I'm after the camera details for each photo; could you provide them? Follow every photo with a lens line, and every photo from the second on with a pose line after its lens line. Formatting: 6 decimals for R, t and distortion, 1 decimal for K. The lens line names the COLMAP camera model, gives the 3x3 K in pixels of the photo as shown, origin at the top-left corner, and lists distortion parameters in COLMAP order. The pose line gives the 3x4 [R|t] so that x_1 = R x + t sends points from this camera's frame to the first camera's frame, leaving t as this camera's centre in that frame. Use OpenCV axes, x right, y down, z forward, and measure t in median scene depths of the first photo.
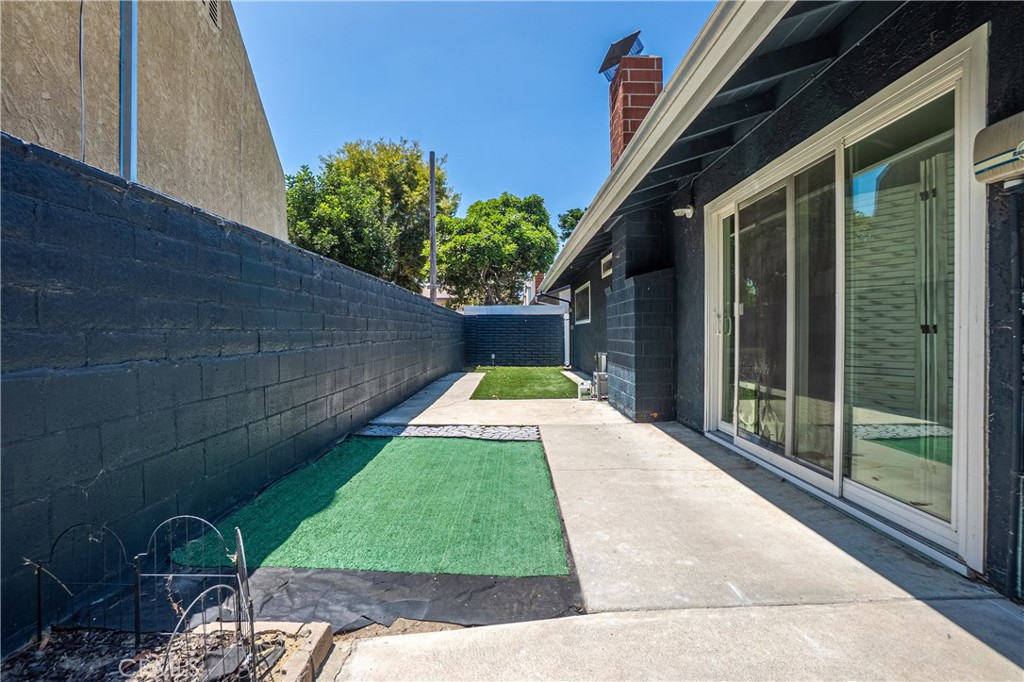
lens RADIAL K [[445.4, 0, 513.2], [0, 445.4, 334.5], [0, 0, 1]] dist [-0.001089, 0.001573]
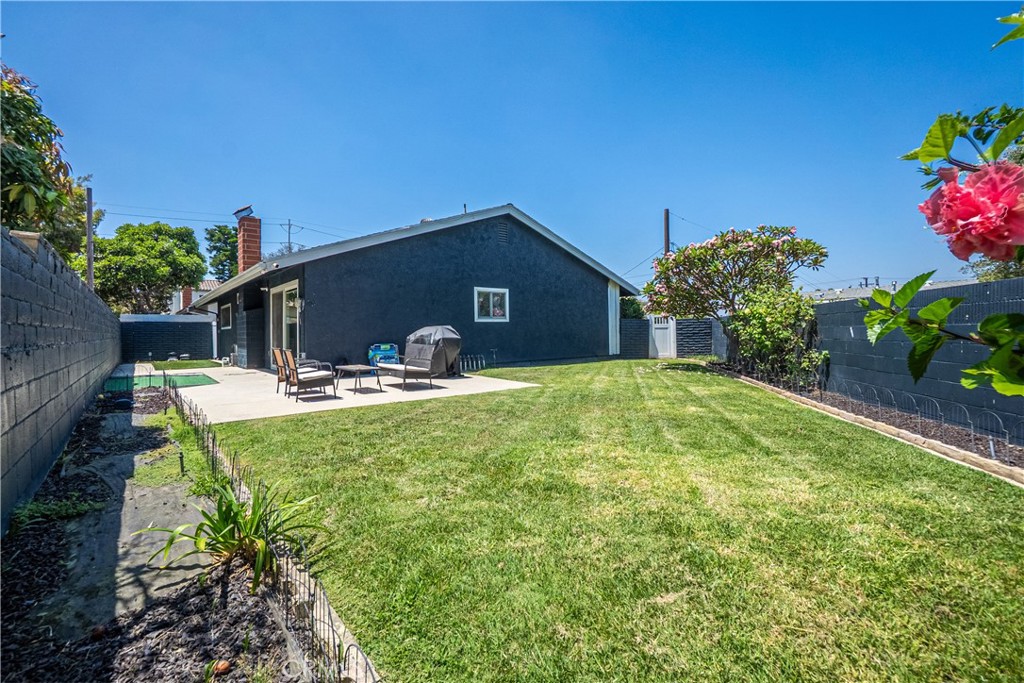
lens RADIAL K [[496.9, 0, 510.9], [0, 496.9, 334.2], [0, 0, 1]] dist [-0.016379, -0.000027]
pose [[0.789060, 0.000324, 0.614316, -0.088310], [0.008394, 0.999901, -0.011308, 0.014984], [-0.614259, 0.014079, 0.788979, -0.711070]]
